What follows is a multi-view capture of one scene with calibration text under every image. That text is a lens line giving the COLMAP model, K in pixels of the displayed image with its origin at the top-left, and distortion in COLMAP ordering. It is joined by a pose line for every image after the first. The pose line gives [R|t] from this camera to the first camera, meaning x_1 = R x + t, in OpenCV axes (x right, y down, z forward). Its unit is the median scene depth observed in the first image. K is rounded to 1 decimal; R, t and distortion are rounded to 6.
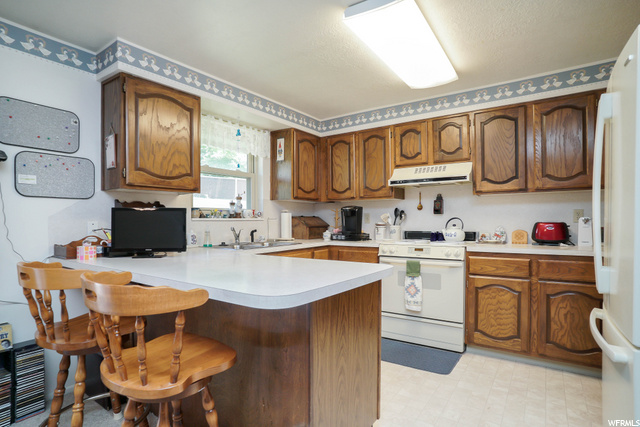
lens RADIAL K [[338.5, 0, 309.4], [0, 338.5, 224.1], [0, 0, 1]] dist [-0.020962, 0.007910]
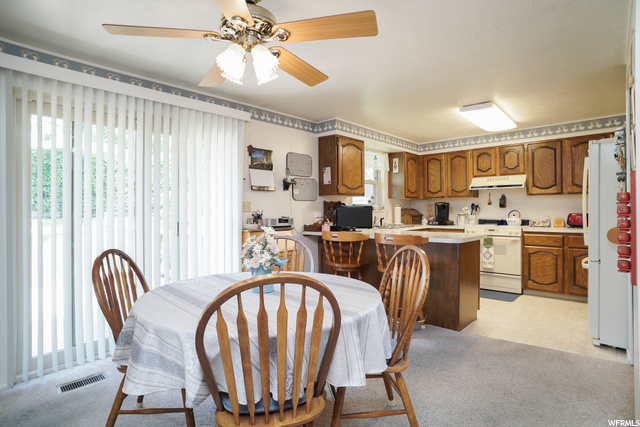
lens RADIAL K [[338.5, 0, 321.8], [0, 338.5, 210.1], [0, 0, 1]] dist [-0.020962, 0.007910]
pose [[0.996068, 0.001520, -0.088574, -0.325982], [-0.002365, 0.999953, -0.009436, -0.003309], [0.088555, 0.009609, 0.996025, -0.641959]]
